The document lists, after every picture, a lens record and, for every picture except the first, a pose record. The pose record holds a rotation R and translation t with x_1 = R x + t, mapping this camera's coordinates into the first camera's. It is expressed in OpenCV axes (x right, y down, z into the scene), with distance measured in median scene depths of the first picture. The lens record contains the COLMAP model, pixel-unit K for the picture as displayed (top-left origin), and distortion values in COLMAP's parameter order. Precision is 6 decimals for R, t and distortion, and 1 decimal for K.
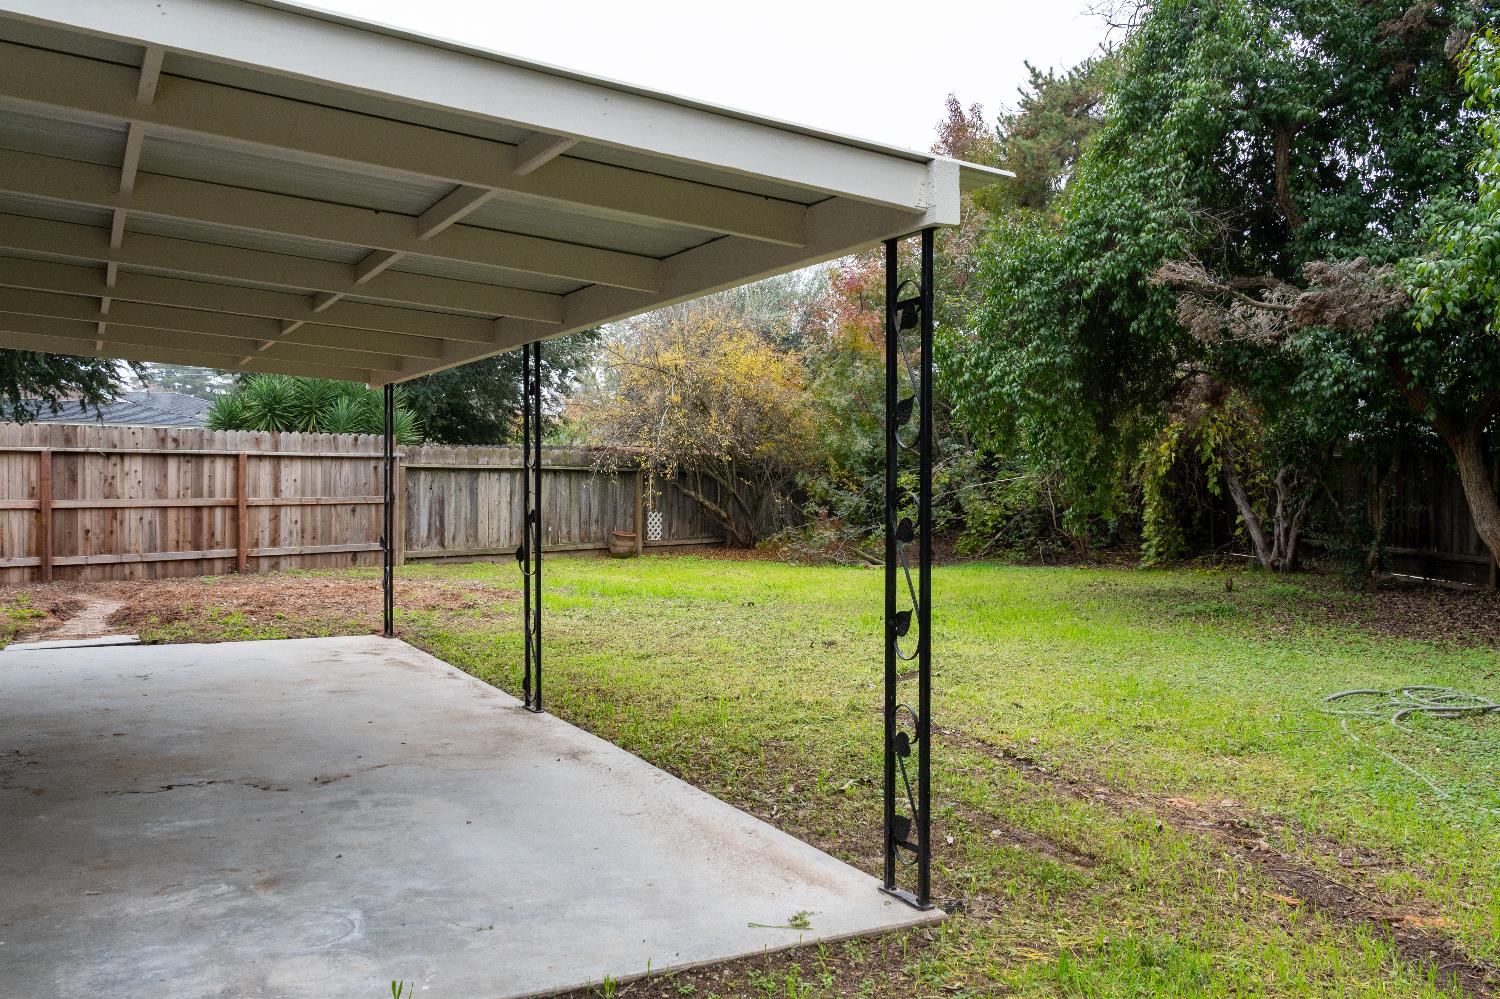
lens RADIAL K [[1208.0, 0, 749.6], [0, 1208.0, 500.4], [0, 0, 1]] dist [-0.023367, 0.002507]
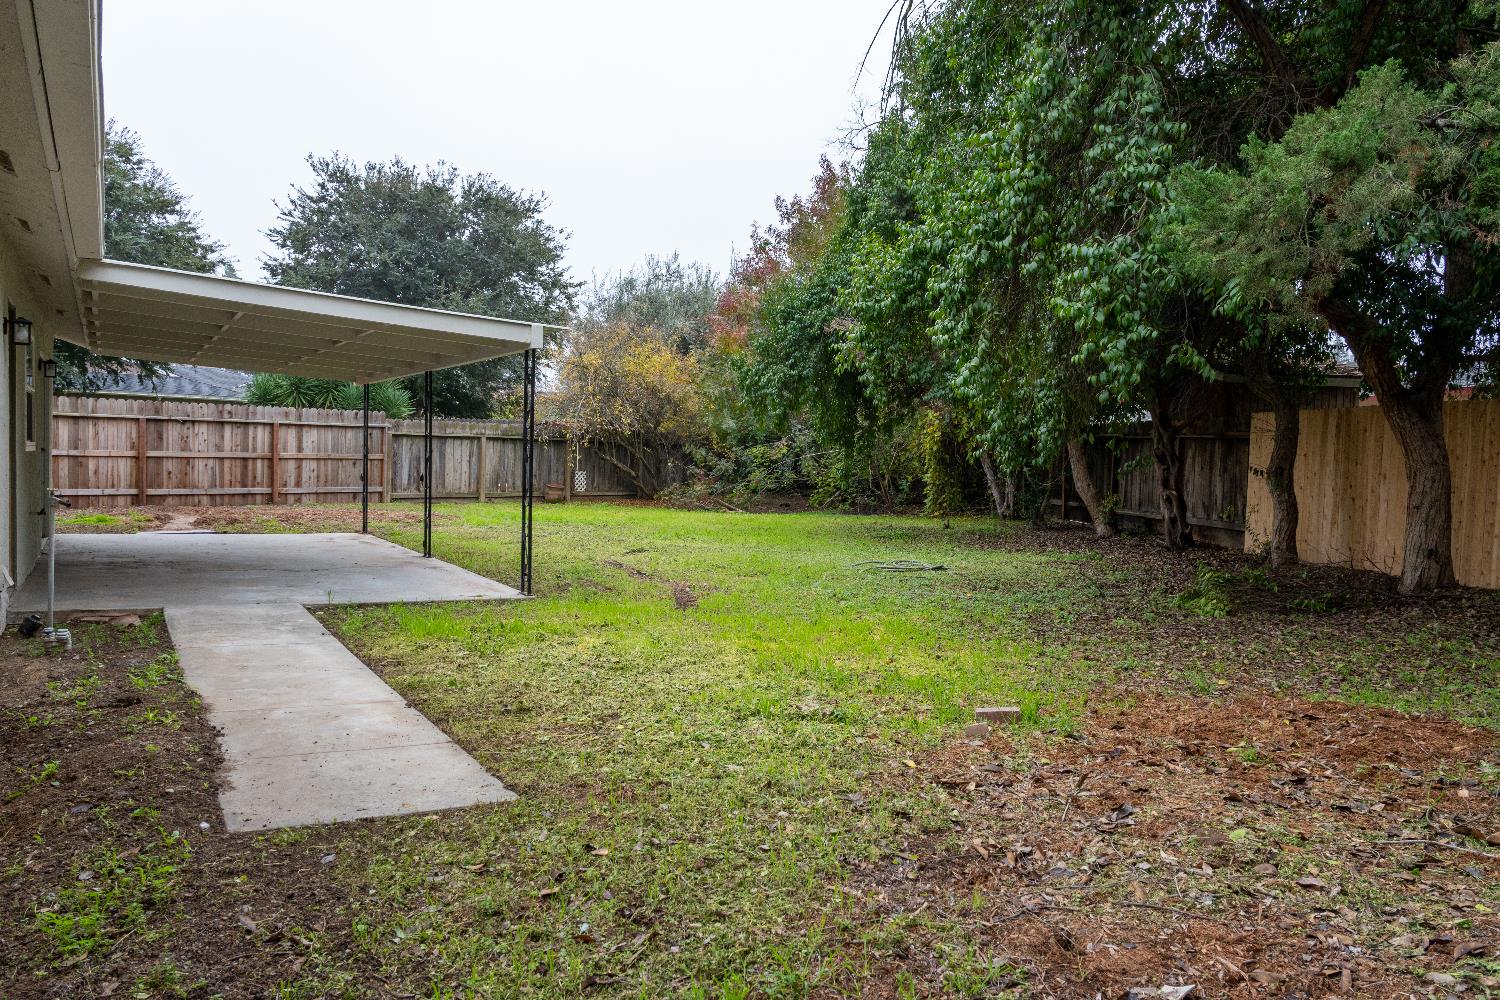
lens RADIAL K [[1165.2, 0, 751.8], [0, 1165.2, 499.9], [0, 0, 1]] dist [0.045531, 0.001465]
pose [[0.999791, 0.018140, -0.009481, 0.170214], [-0.017926, 0.999594, 0.022159, 0.012967], [0.009880, -0.021984, 0.999710, -0.419428]]
